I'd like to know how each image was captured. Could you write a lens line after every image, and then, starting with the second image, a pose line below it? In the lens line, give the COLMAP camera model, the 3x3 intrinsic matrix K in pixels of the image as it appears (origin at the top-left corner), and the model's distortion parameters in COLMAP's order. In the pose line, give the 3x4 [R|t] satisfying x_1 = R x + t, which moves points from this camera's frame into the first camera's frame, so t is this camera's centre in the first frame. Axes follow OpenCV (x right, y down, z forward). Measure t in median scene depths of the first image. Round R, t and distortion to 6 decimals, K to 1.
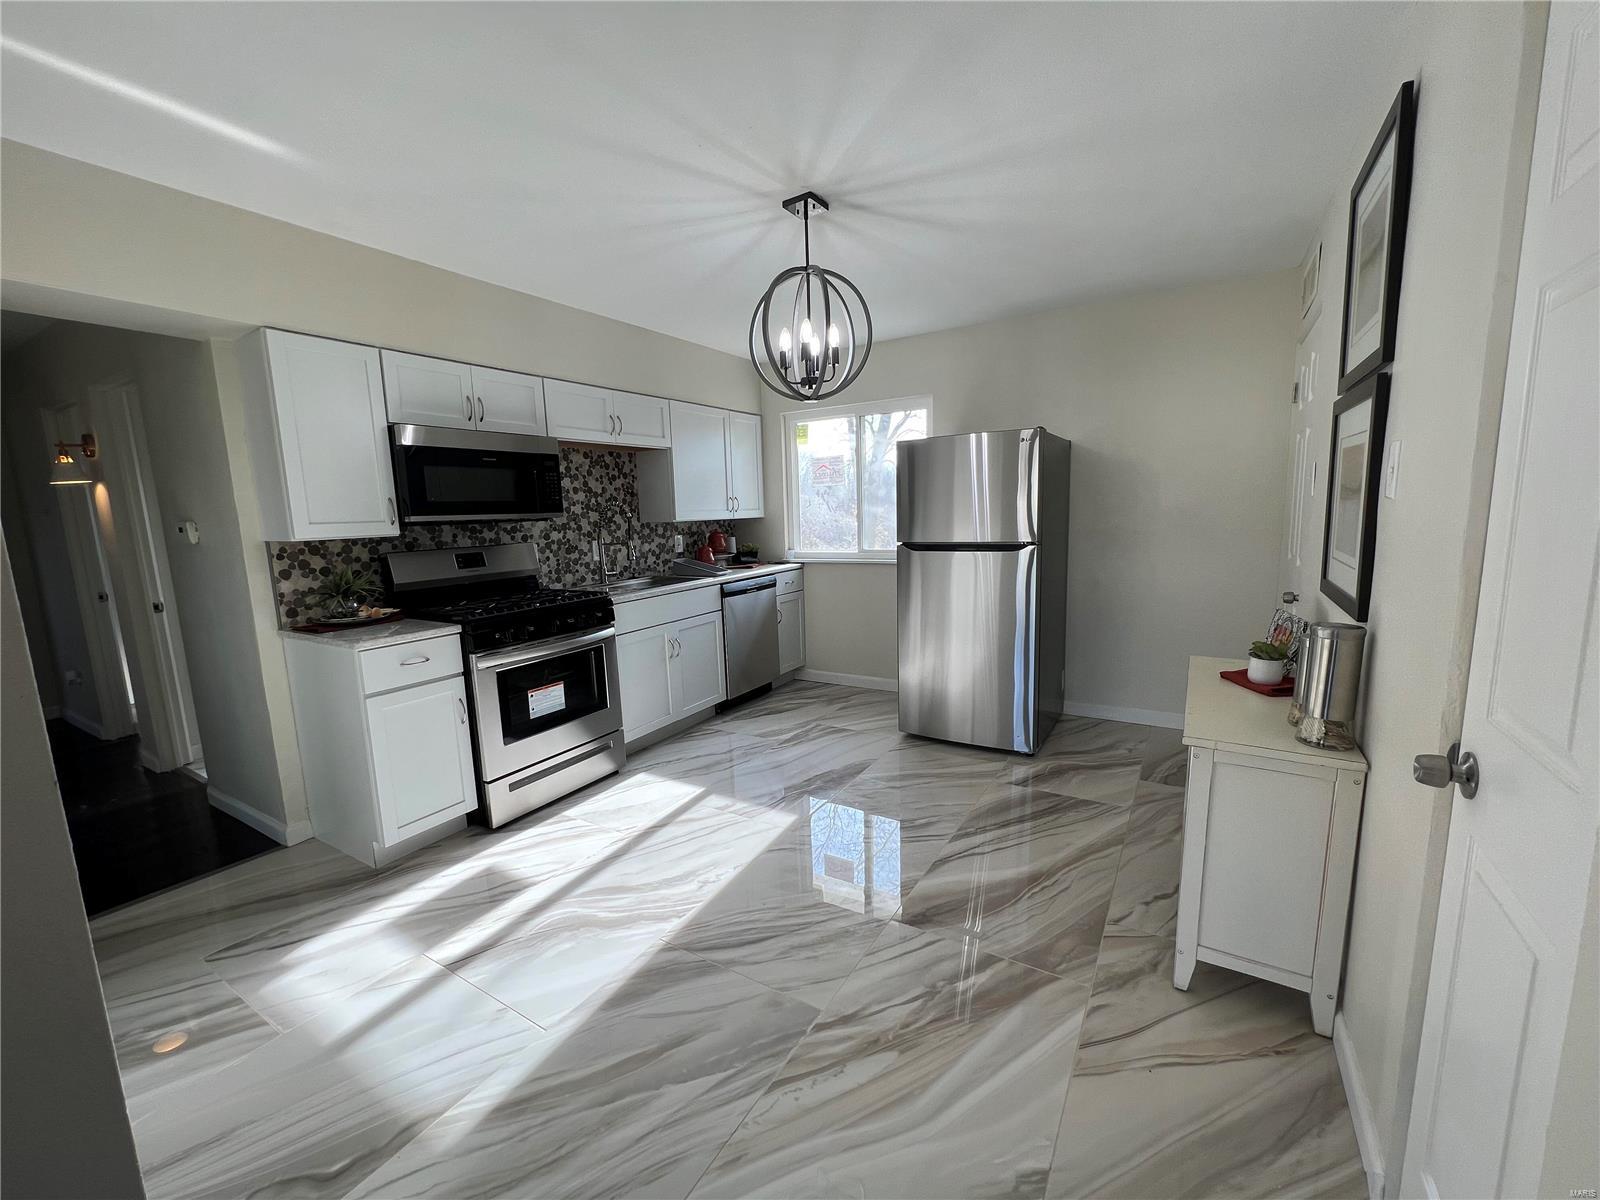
lens RADIAL K [[644.8, 0, 799.5], [0, 644.8, 603.2], [0, 0, 1]] dist [-0.000487, -0.000091]
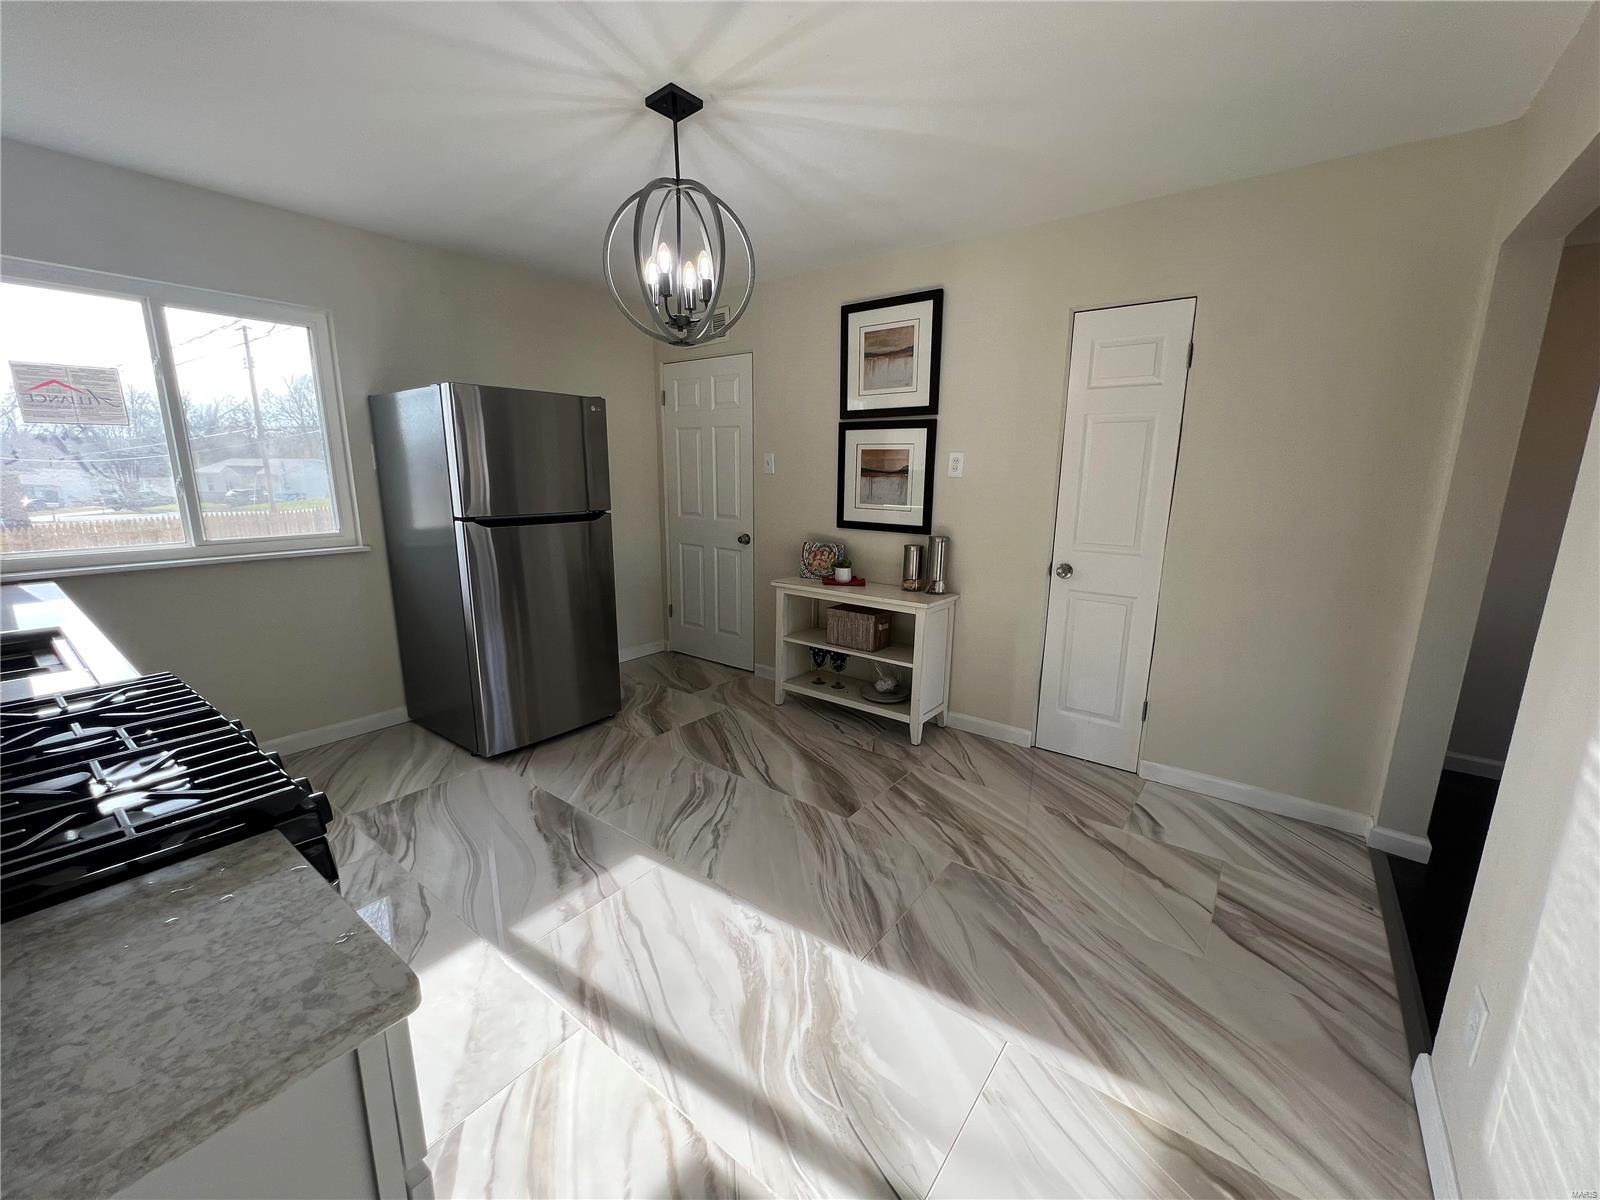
lens RADIAL K [[644.8, 0, 803.7], [0, 644.8, 603.0], [0, 0, 1]] dist [-0.000487, -0.000091]
pose [[0.091137, -0.172150, 0.980846, -0.548003], [0.134749, 0.978018, 0.159134, -0.060320], [-0.986680, 0.117665, 0.112331, 0.501365]]
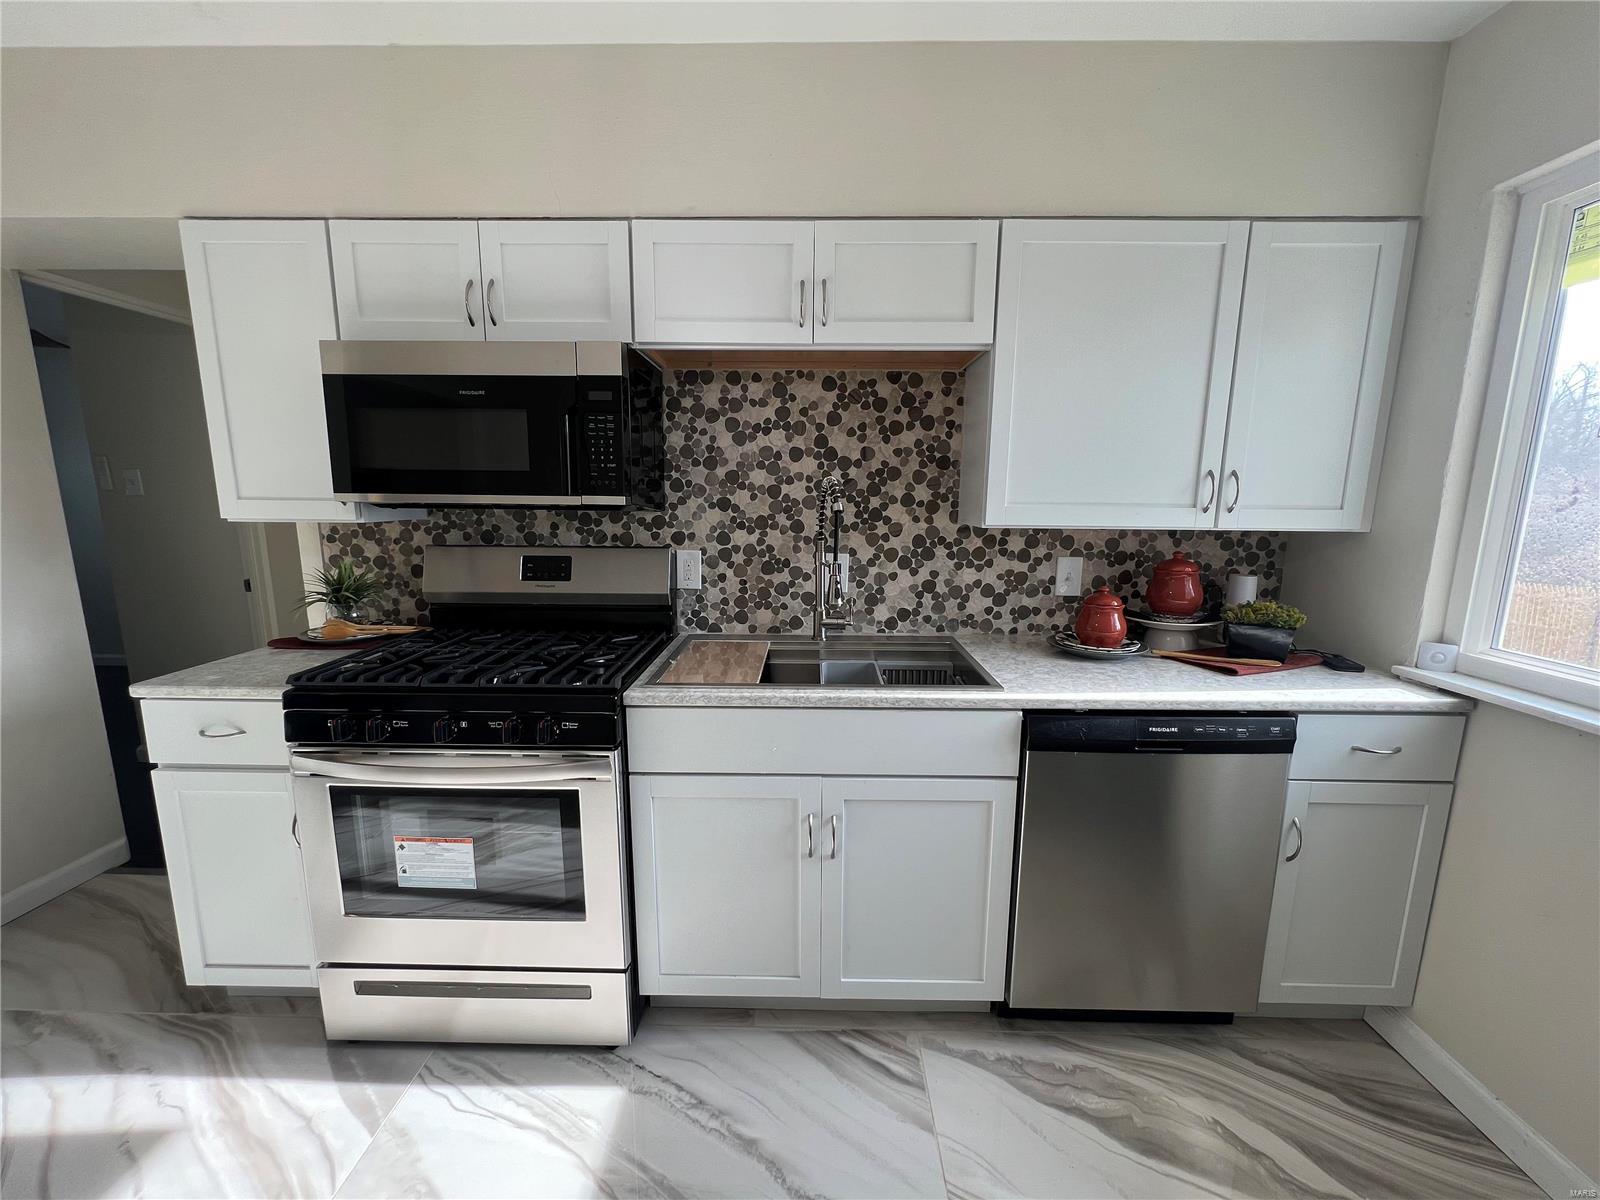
lens RADIAL K [[644.8, 0, 800.7], [0, 644.8, 604.1], [0, 0, 1]] dist [-0.000487, -0.000091]
pose [[0.507363, 0.179656, -0.842797, 0.114267], [-0.150143, 0.981496, 0.118836, -0.118953], [0.848551, 0.066247, 0.524949, 0.740180]]
